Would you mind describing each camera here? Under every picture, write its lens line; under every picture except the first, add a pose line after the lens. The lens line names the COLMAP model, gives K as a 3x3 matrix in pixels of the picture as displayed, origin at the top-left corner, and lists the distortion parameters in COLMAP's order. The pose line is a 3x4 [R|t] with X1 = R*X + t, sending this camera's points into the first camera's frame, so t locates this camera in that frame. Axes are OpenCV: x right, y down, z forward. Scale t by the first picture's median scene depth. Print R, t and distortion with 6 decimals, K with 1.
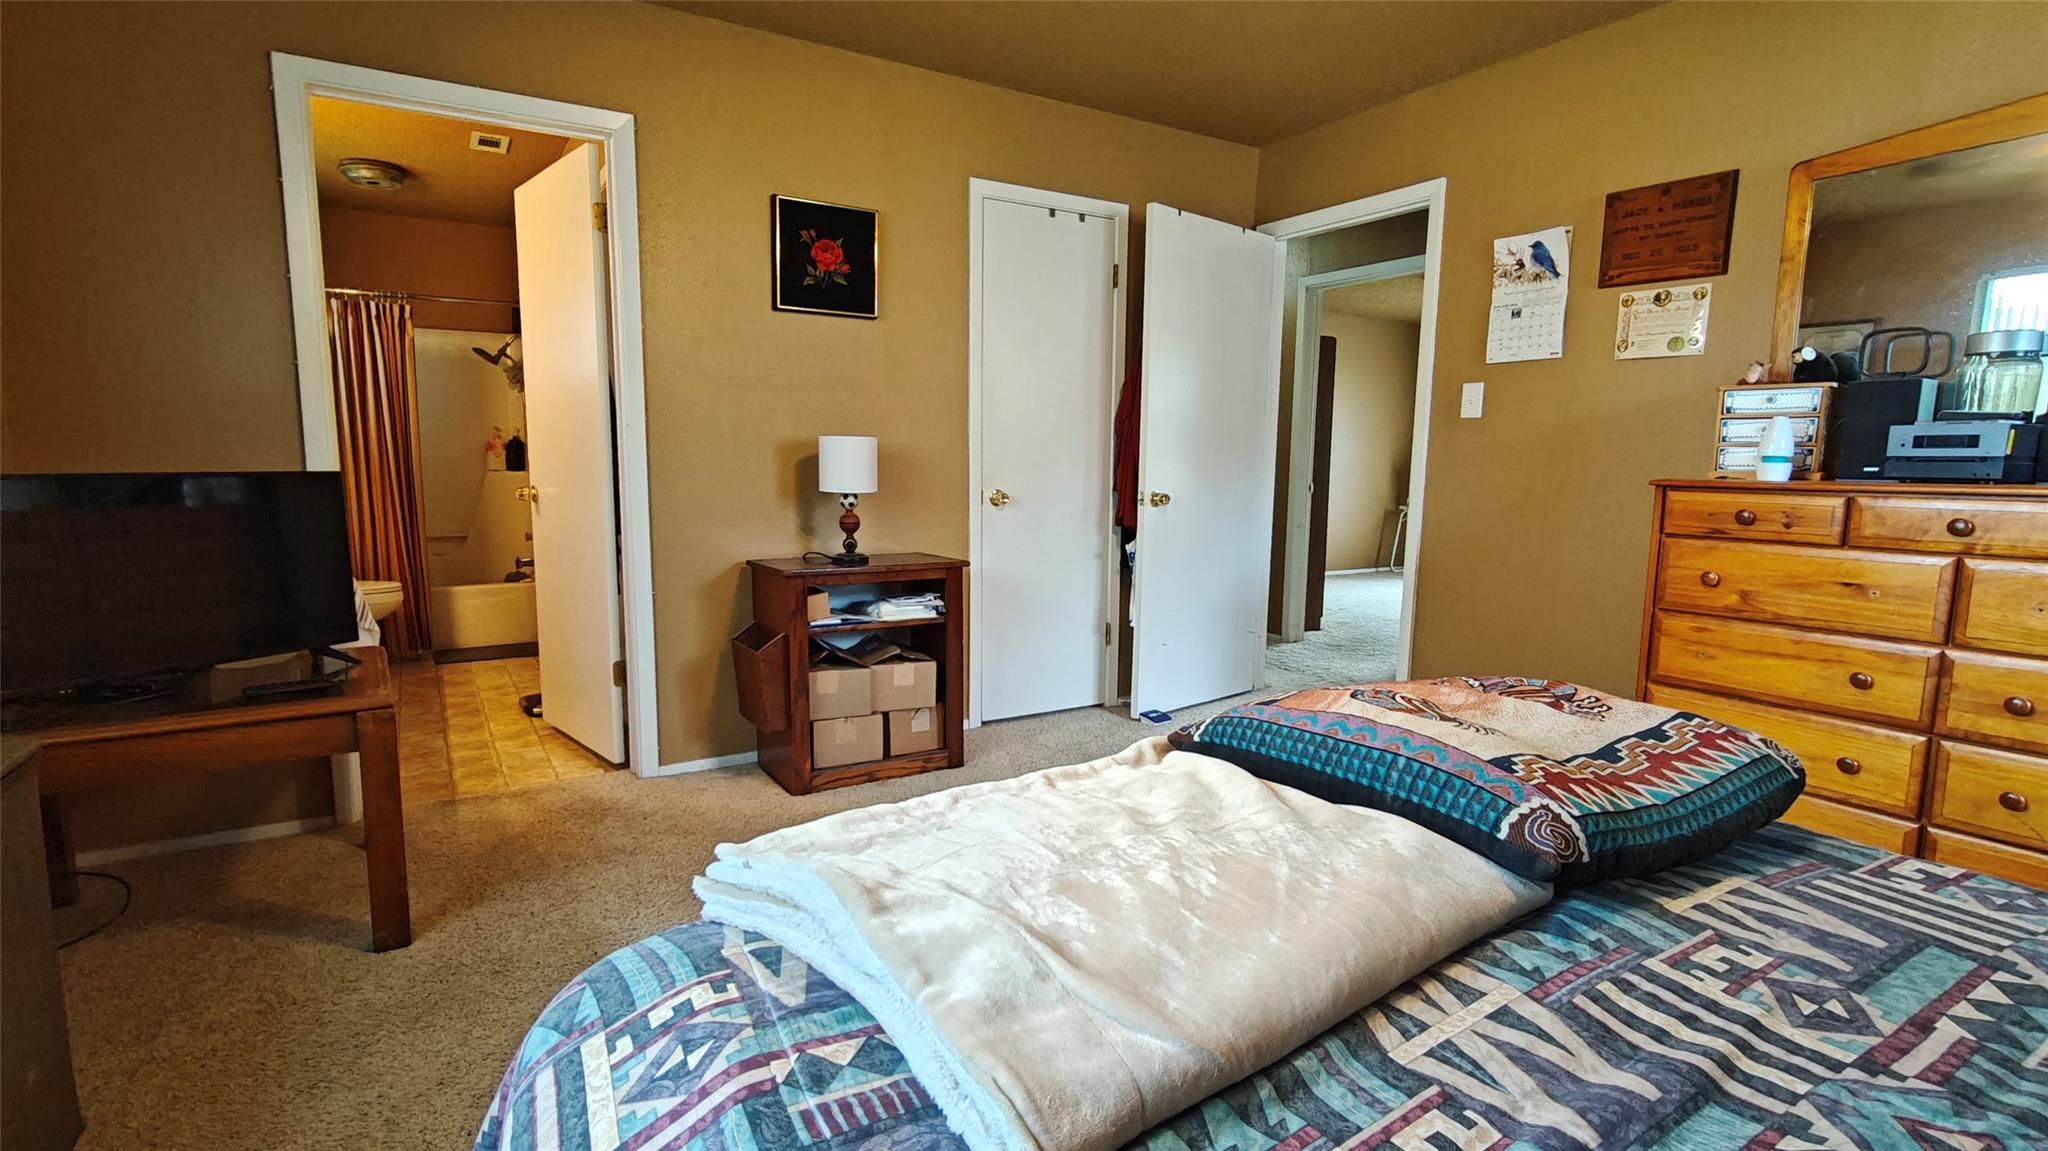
lens RADIAL K [[985.0, 0, 1013.6], [0, 985.0, 591.5], [0, 0, 1]] dist [0.000075, 0.001326]
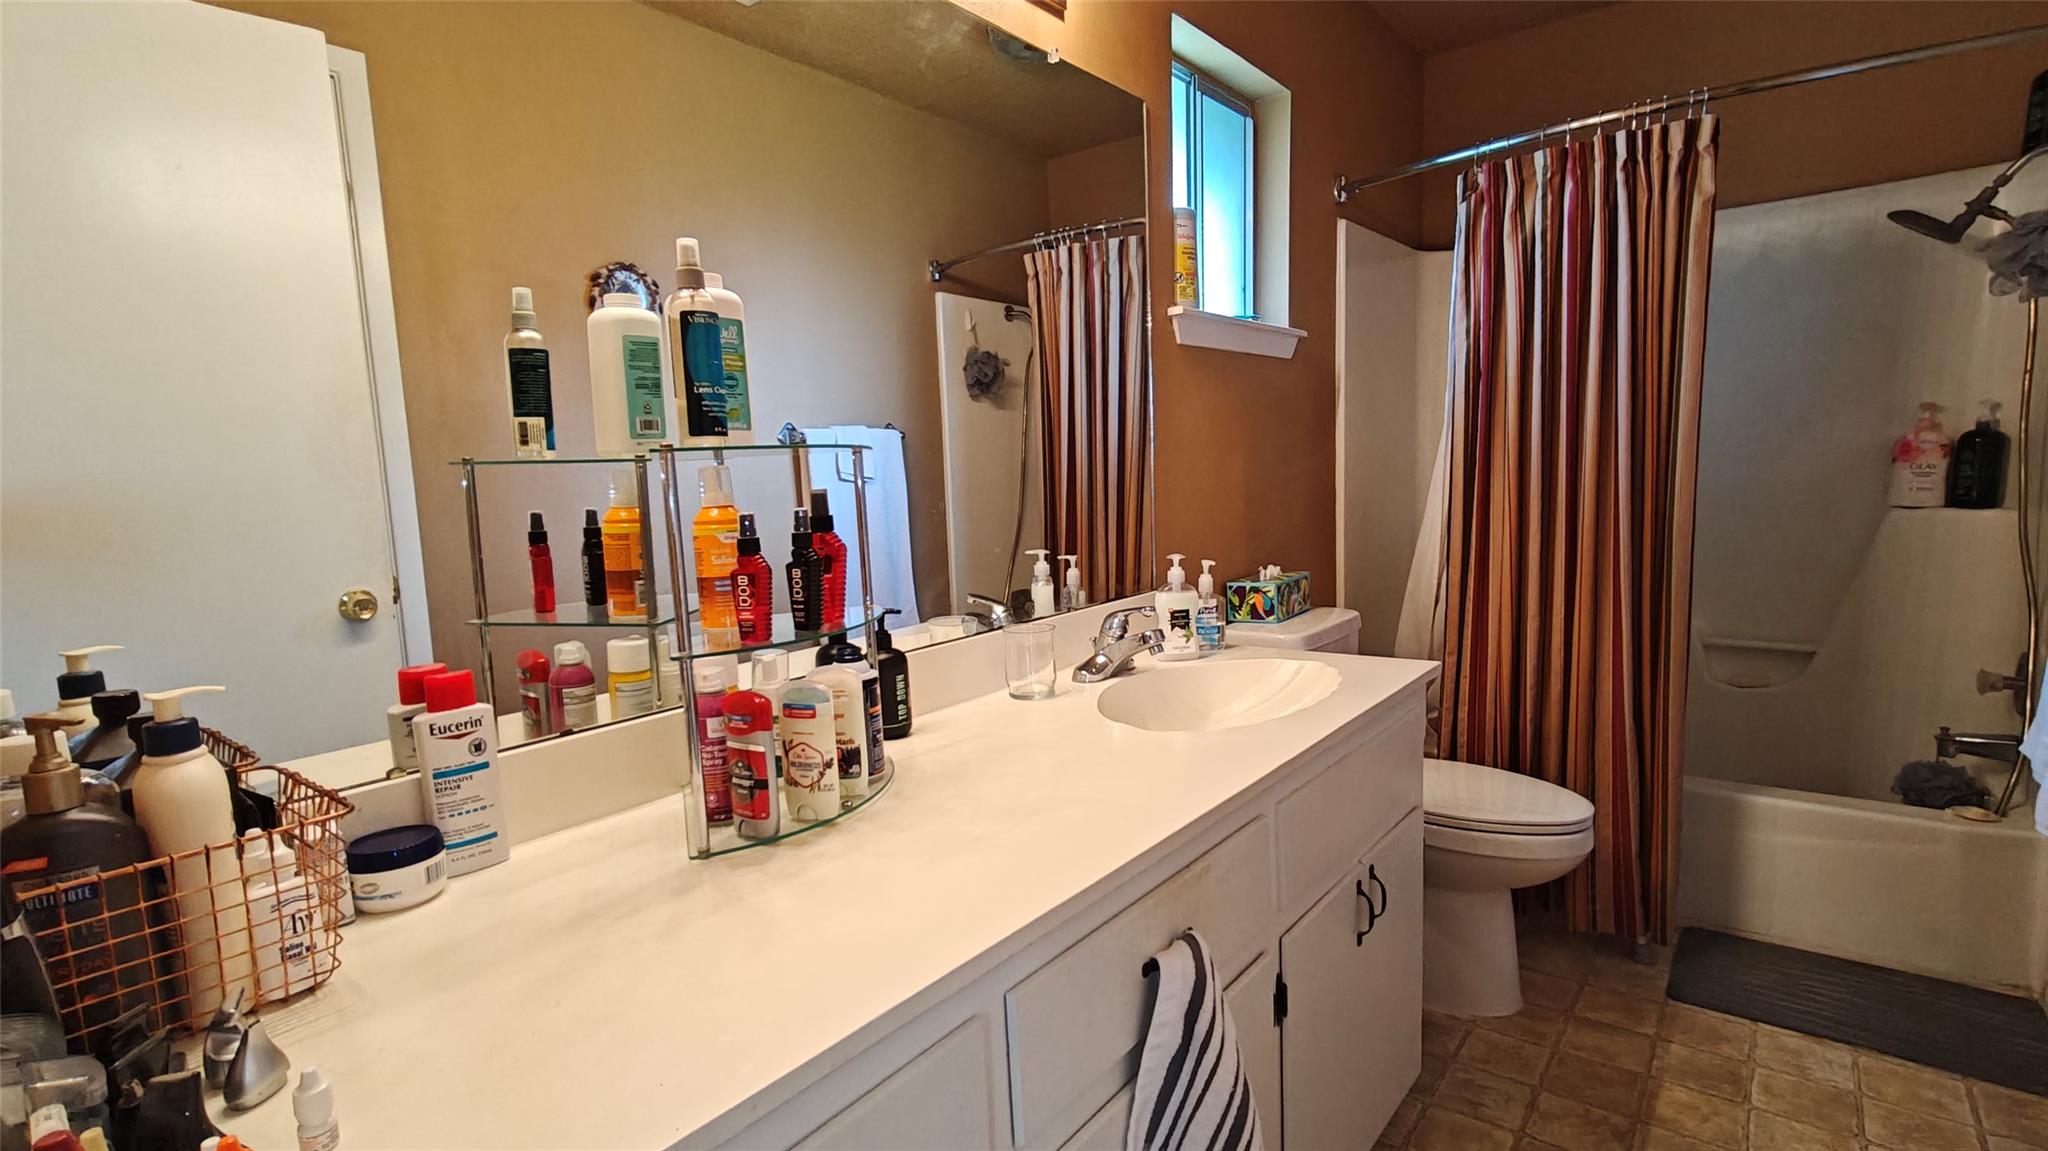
lens RADIAL K [[985.0, 0, 1013.6], [0, 985.0, 591.5], [0, 0, 1]] dist [0.000075, 0.001326]
pose [[0.344542, 0.097813, -0.933661, -0.285612], [-0.086335, 0.993644, 0.072237, -0.092647], [0.934792, 0.055719, 0.350797, 0.541379]]
